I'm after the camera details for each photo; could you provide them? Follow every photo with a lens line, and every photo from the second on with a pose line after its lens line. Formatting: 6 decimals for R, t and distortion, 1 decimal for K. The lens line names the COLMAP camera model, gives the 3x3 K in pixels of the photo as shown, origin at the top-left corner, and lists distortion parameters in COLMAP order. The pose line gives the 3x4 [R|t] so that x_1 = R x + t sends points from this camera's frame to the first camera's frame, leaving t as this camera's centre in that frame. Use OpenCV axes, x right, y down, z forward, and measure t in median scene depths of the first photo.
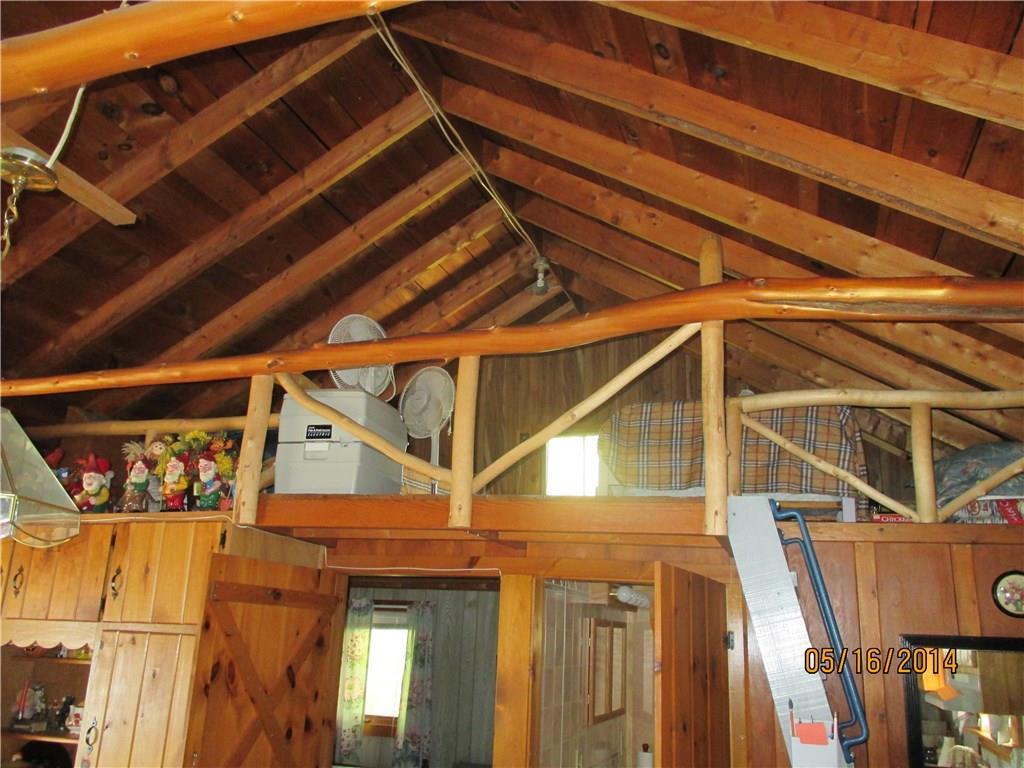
lens RADIAL K [[841.7, 0, 512.0], [0, 841.7, 384.0], [0, 0, 1]] dist [-0.031158, 0.001589]
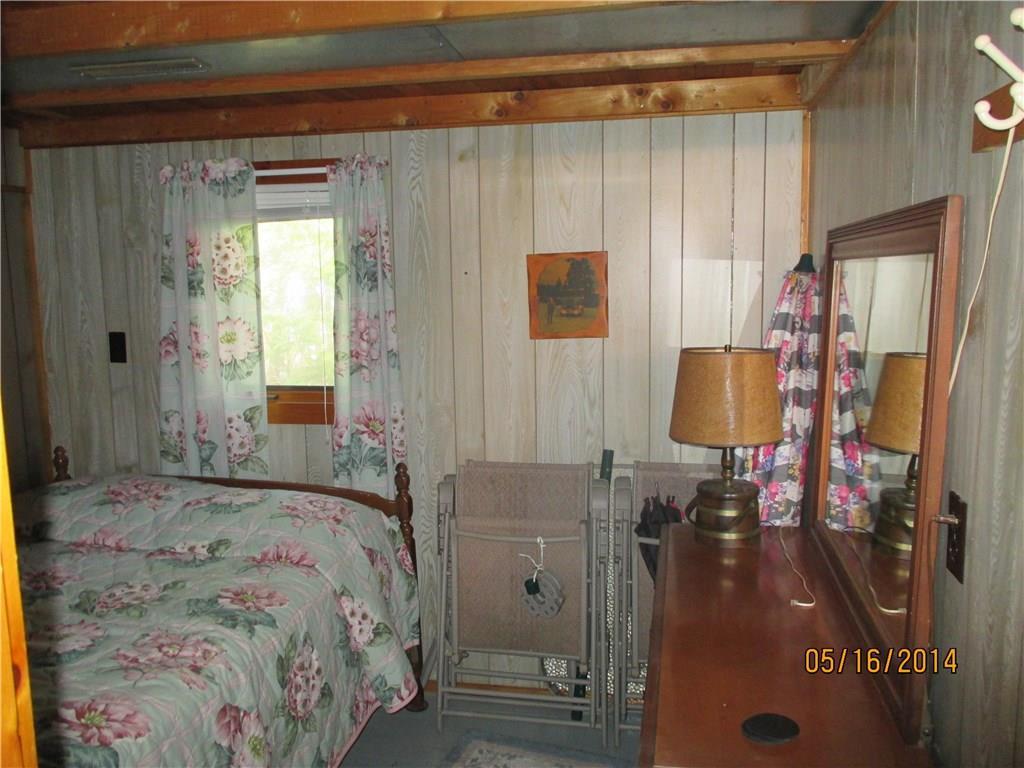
lens RADIAL K [[832.6, 0, 512.0], [0, 832.6, 384.0], [0, 0, 1]] dist [-0.027289, 0.003894]
pose [[0.990516, -0.073786, 0.115907, -0.086217], [0.018682, 0.908062, 0.418418, 0.184714], [-0.136124, -0.412284, 0.900829, 0.524580]]
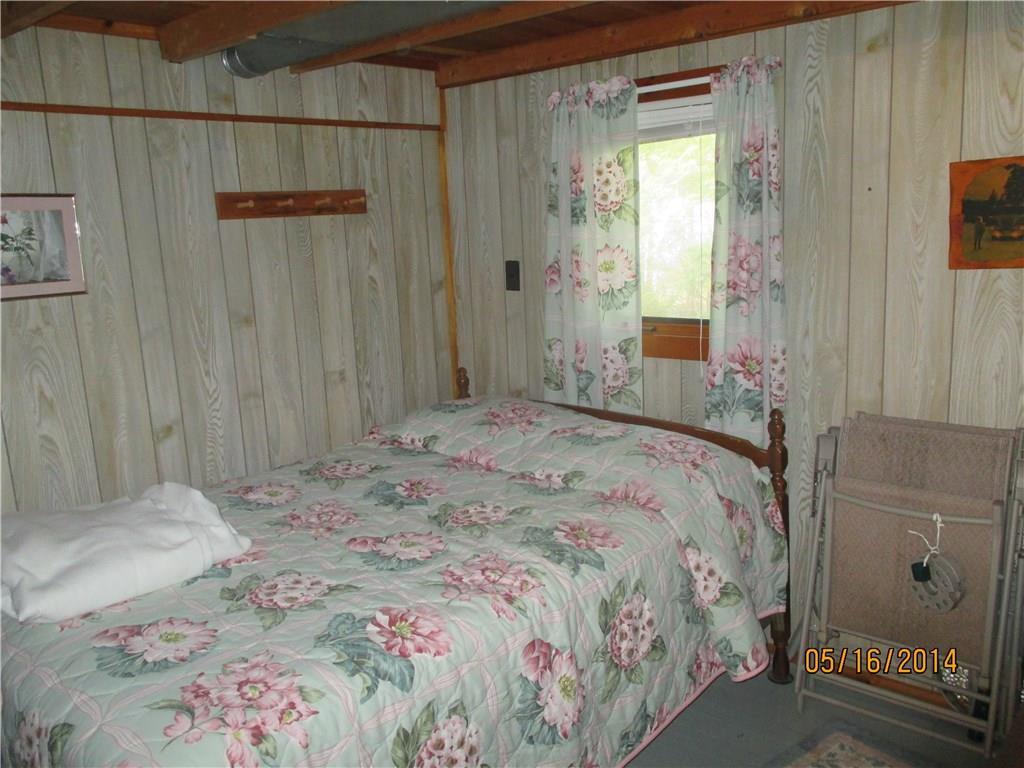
lens RADIAL K [[841.7, 0, 512.0], [0, 841.7, 384.0], [0, 0, 1]] dist [-0.031158, 0.001589]
pose [[0.918760, -0.011116, -0.394659, -0.052776], [0.195618, 0.881099, 0.430578, 0.202875], [0.342948, -0.472800, 0.811694, 0.557509]]
